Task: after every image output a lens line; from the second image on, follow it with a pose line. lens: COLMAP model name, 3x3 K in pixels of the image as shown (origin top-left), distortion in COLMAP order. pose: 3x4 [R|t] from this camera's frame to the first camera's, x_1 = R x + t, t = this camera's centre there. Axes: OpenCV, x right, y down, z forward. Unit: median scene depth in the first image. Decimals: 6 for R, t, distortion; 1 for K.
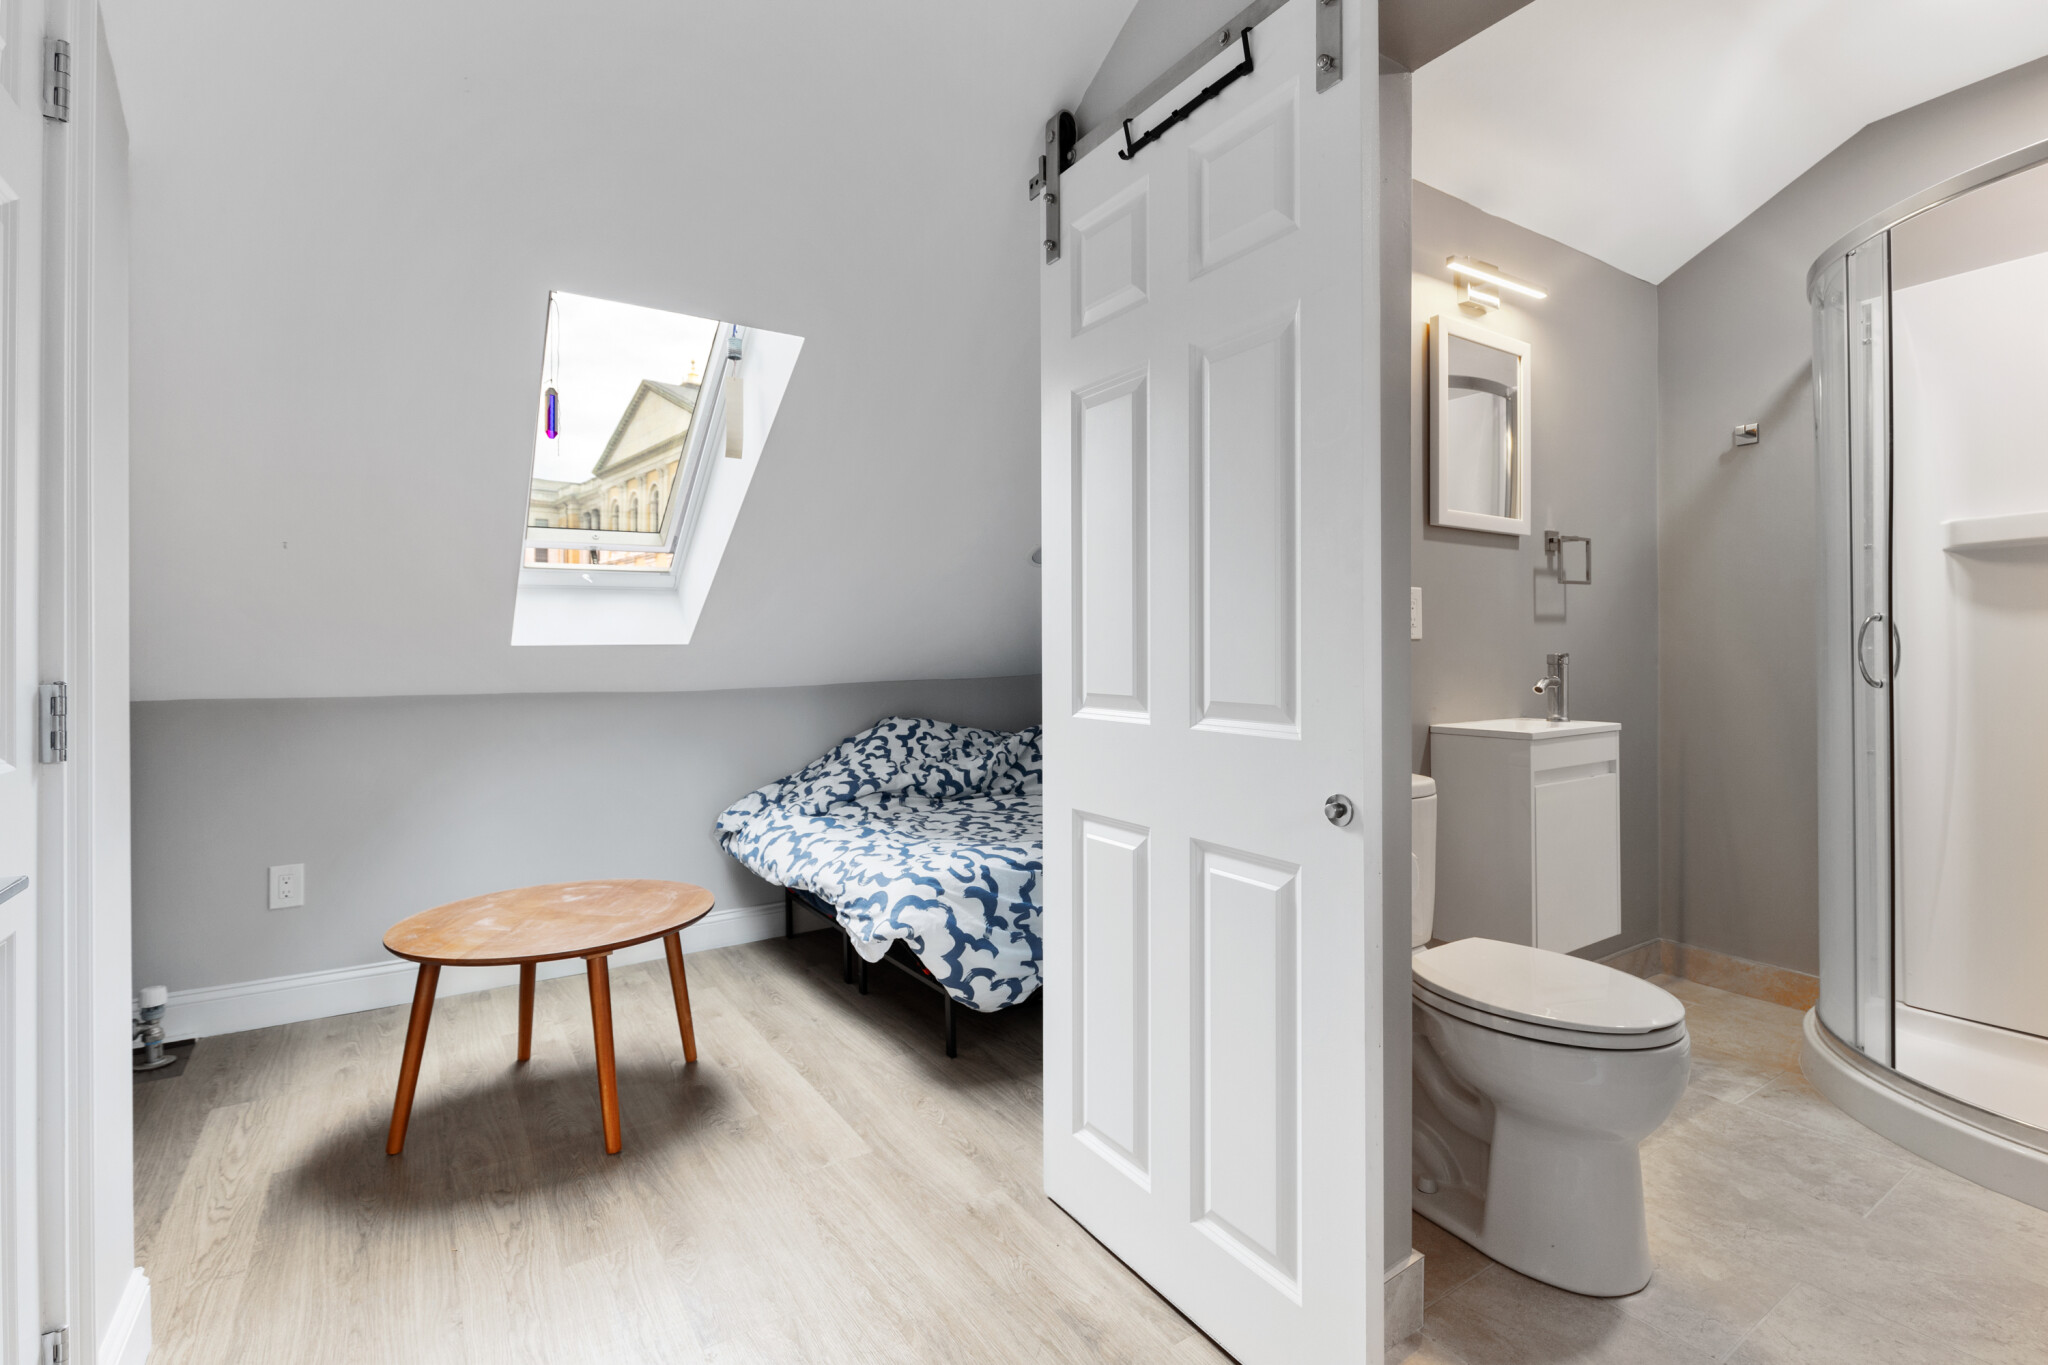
lens RADIAL K [[961.7, 0, 1033.7], [0, 961.7, 646.1], [0, 0, 1]] dist [0.002471, -0.000557]
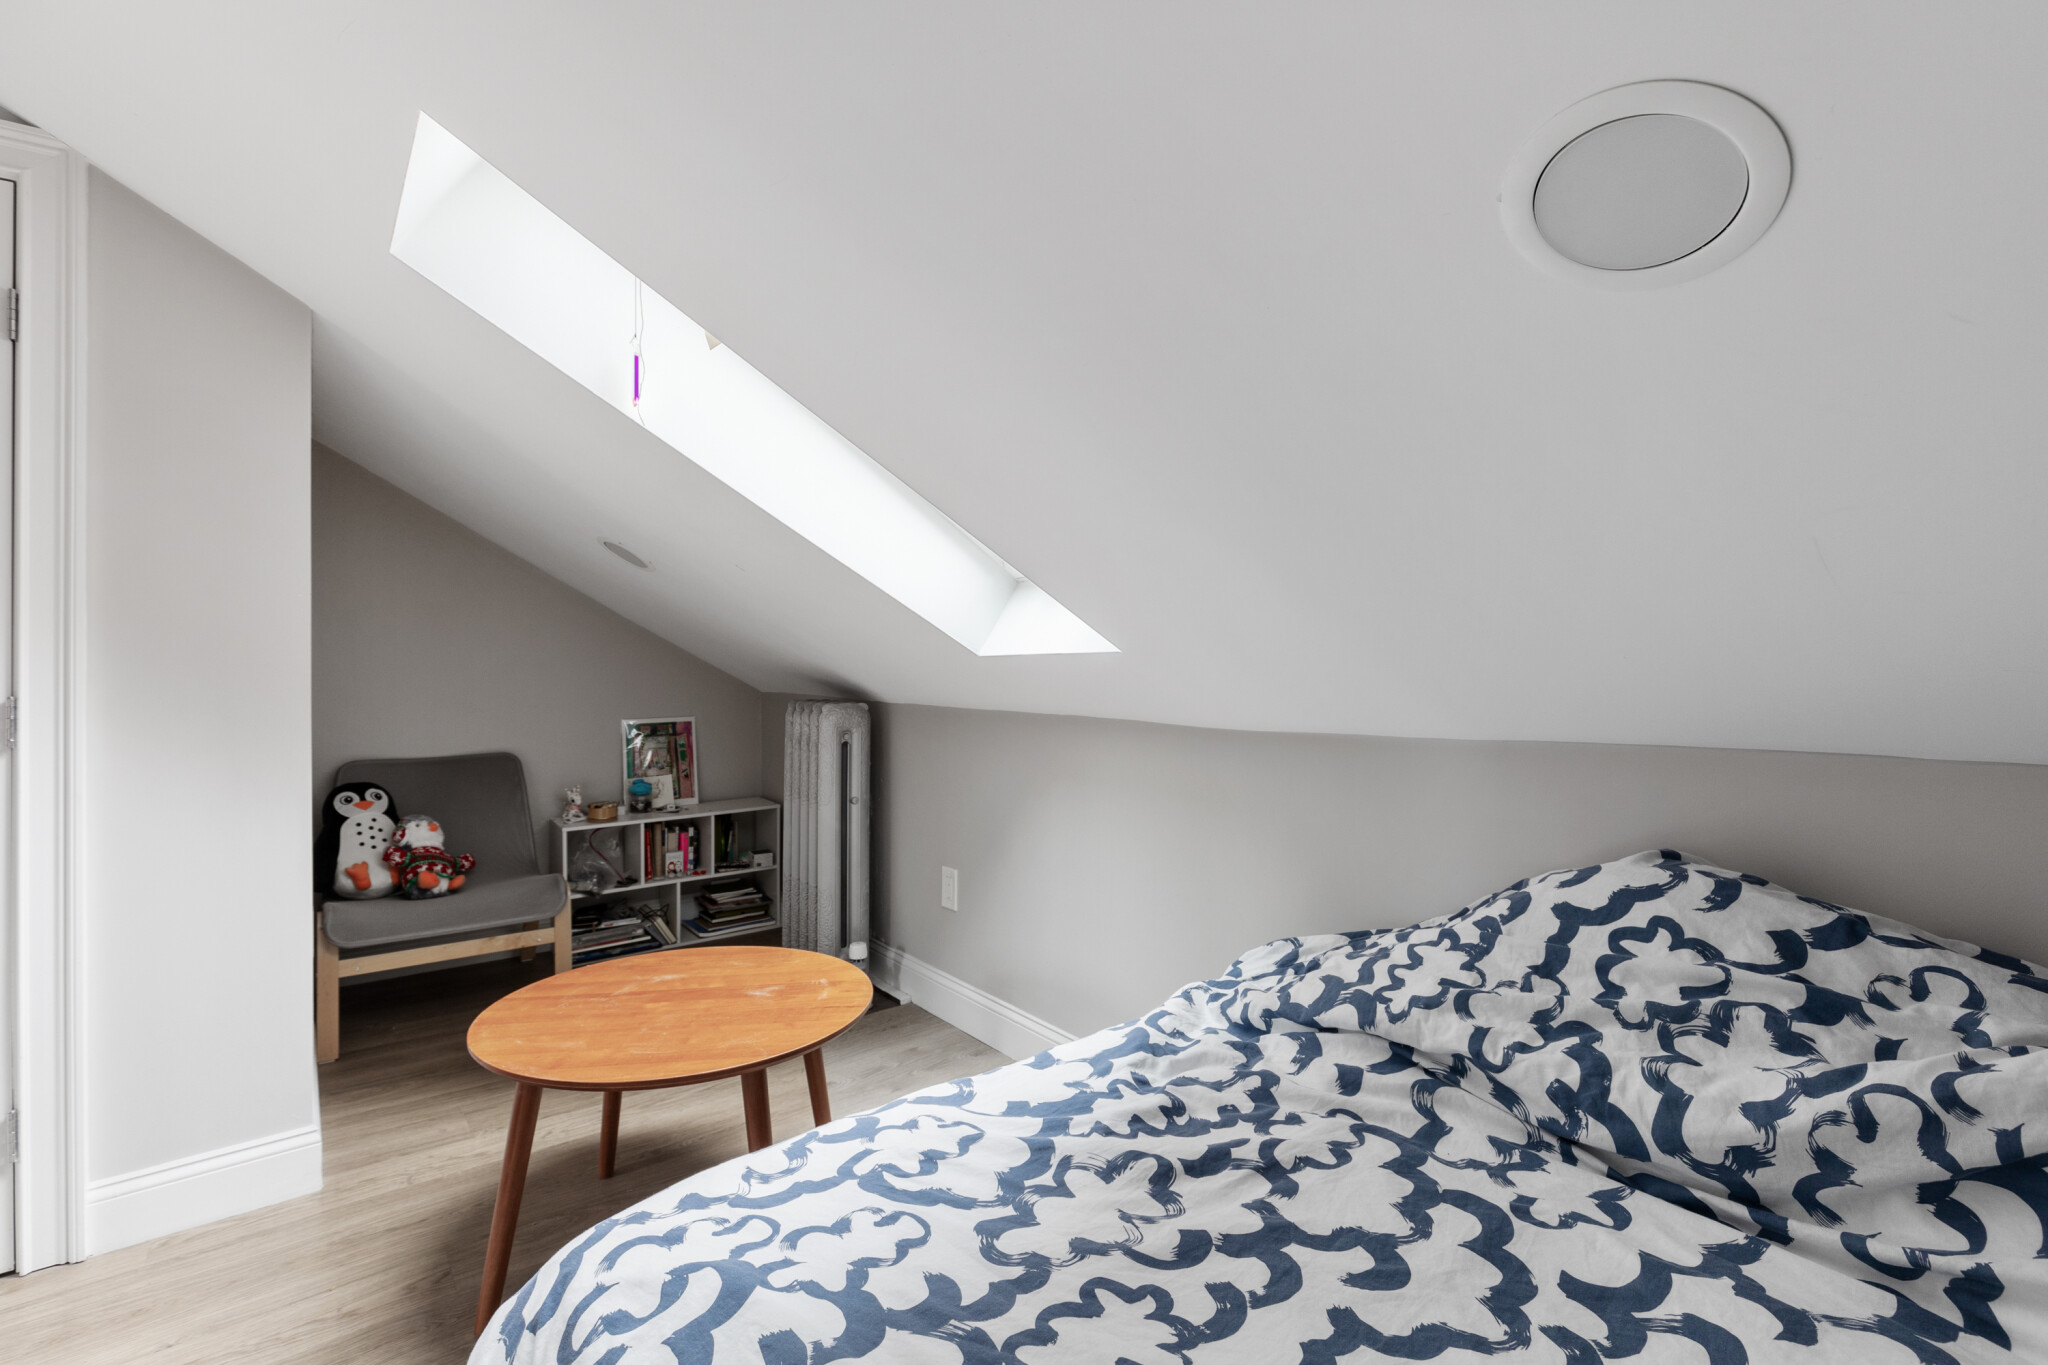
lens RADIAL K [[961.7, 0, 1022.1], [0, 961.7, 676.6], [0, 0, 1]] dist [0.002471, -0.000557]
pose [[0.076648, 0.022078, -0.996814, 0.191412], [0.005706, 0.999729, 0.022581, 0.001563], [0.997042, -0.007419, 0.076501, 0.794740]]
